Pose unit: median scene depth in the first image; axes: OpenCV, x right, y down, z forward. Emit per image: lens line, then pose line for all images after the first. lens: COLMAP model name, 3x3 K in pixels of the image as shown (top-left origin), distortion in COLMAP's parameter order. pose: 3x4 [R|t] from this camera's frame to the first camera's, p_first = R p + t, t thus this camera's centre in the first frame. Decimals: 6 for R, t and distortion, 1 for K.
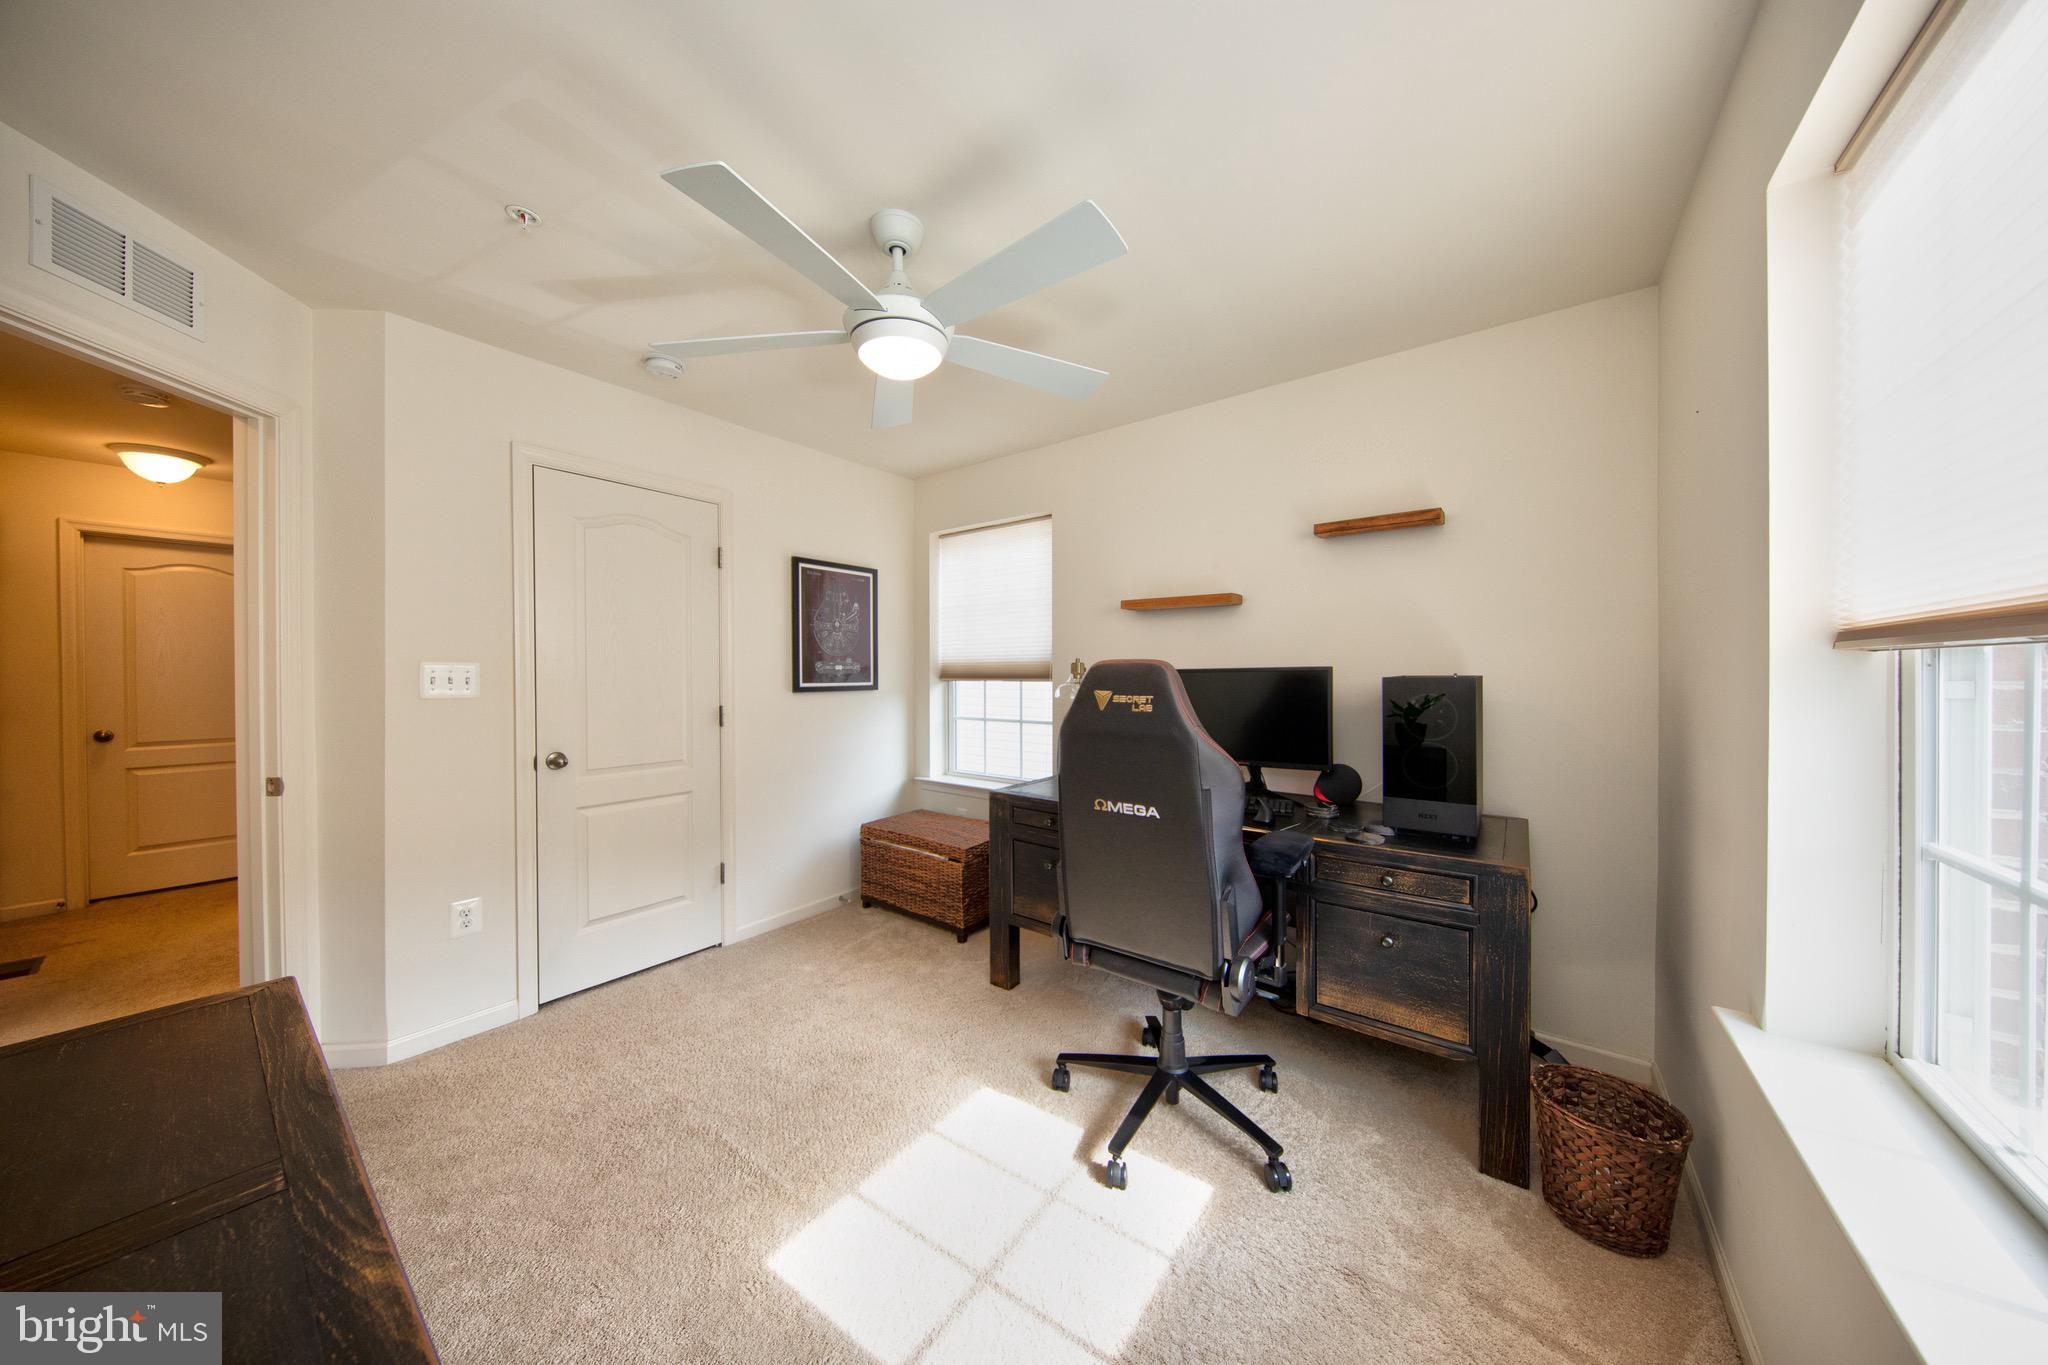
lens RADIAL K [[653.4, 0, 1015.2], [0, 653.4, 676.7], [0, 0, 1]] dist [-0.000455, -0.000134]
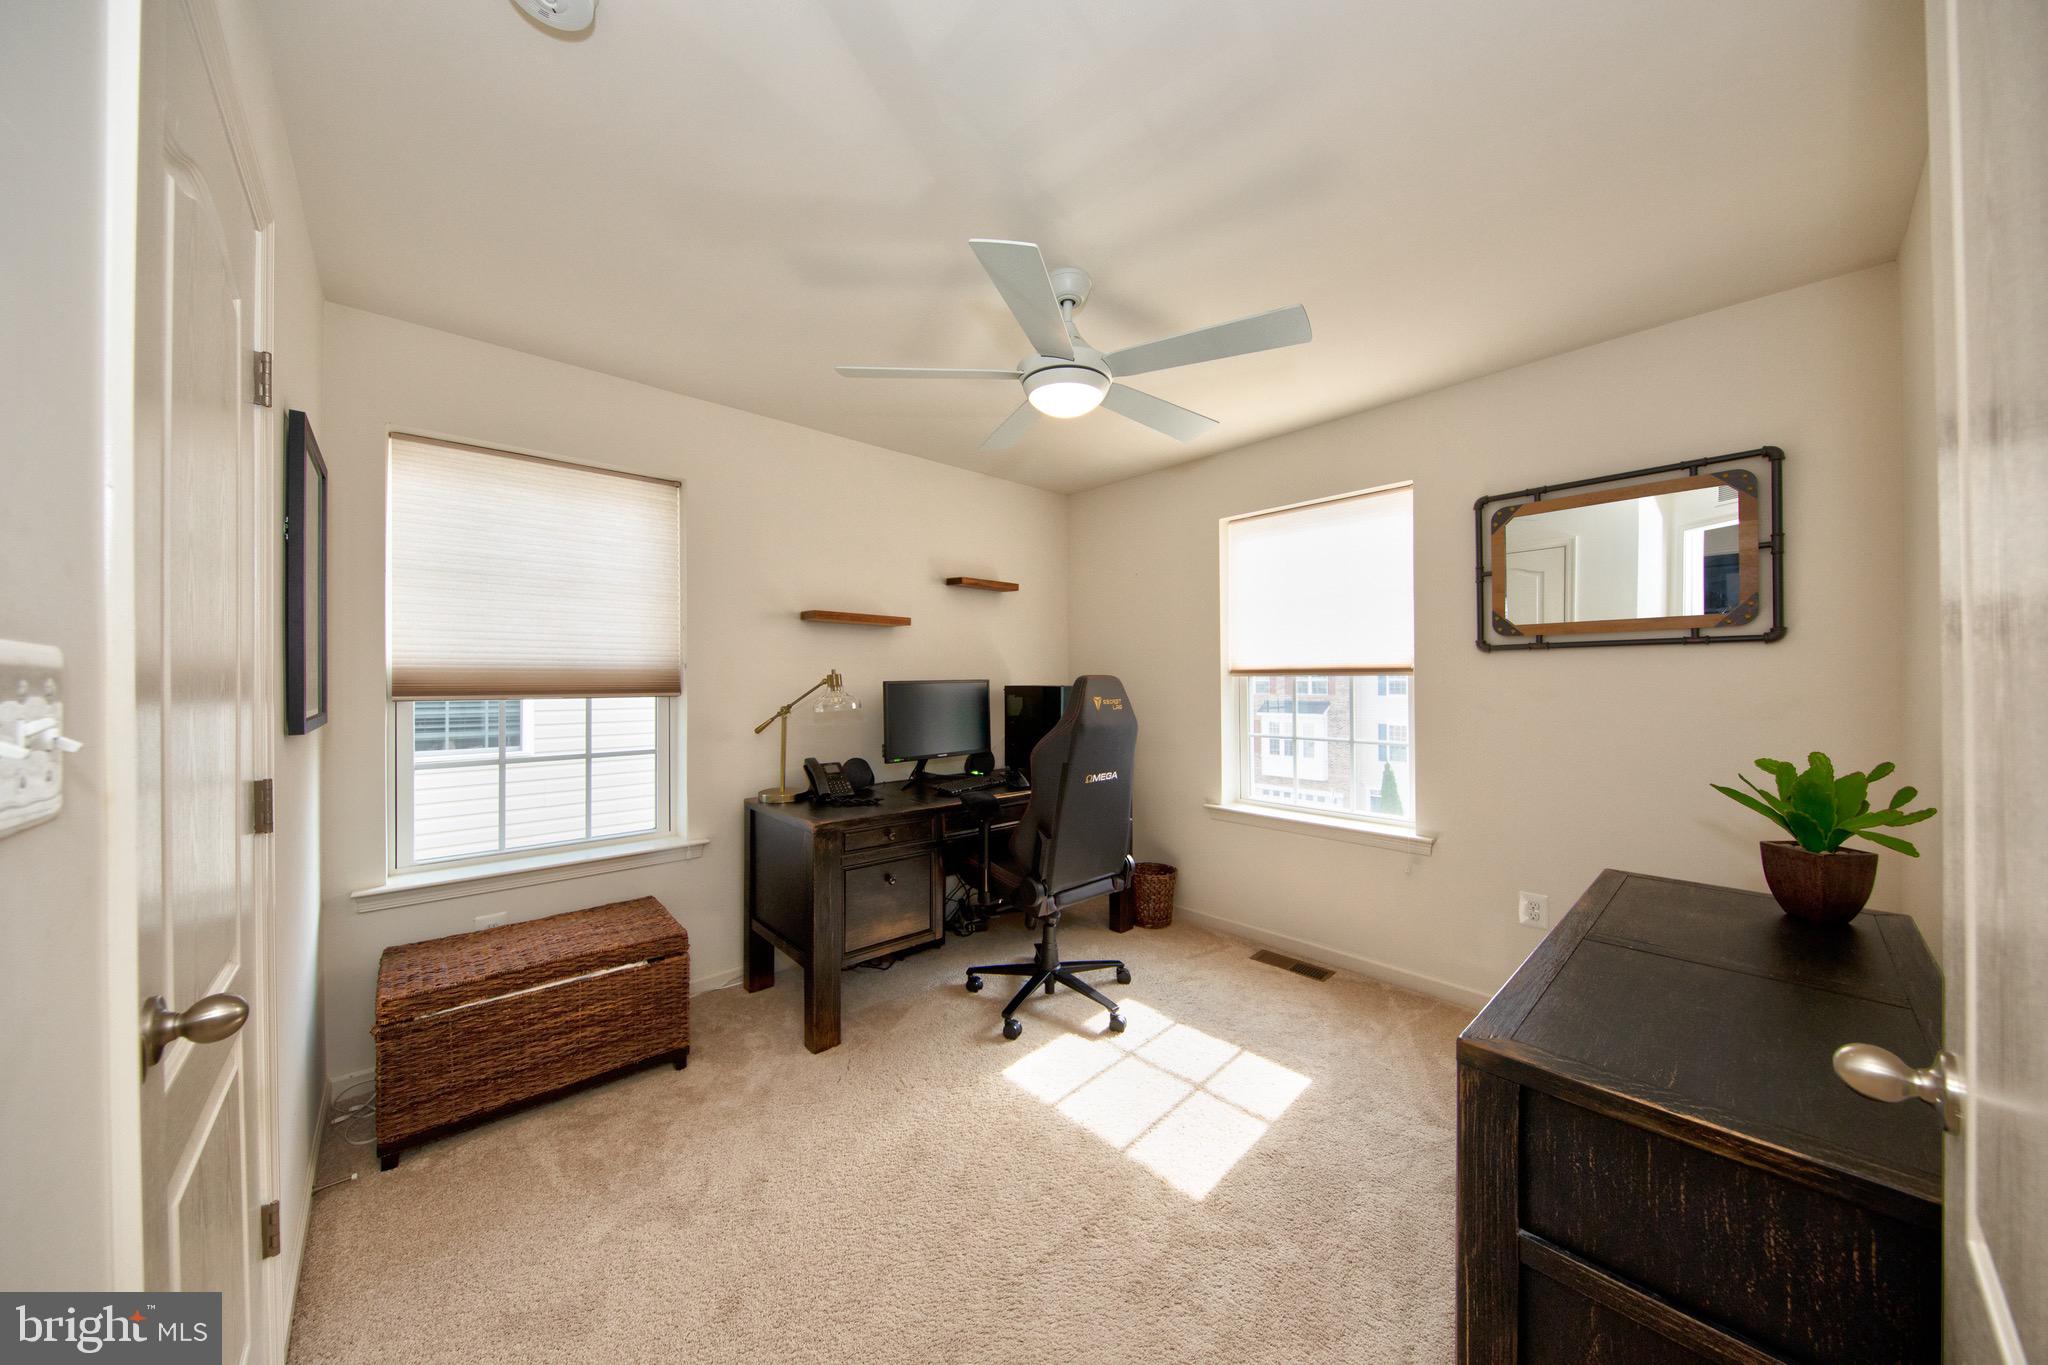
lens RADIAL K [[679.2, 0, 1012.5], [0, 679.2, 677.8], [0, 0, 1]] dist [0.000791, -0.000022]
pose [[0.169505, 0.007731, 0.985499, -0.752033], [0.011031, 0.999892, -0.009742, -0.004214], [-0.985468, 0.012522, 0.169401, 0.516699]]
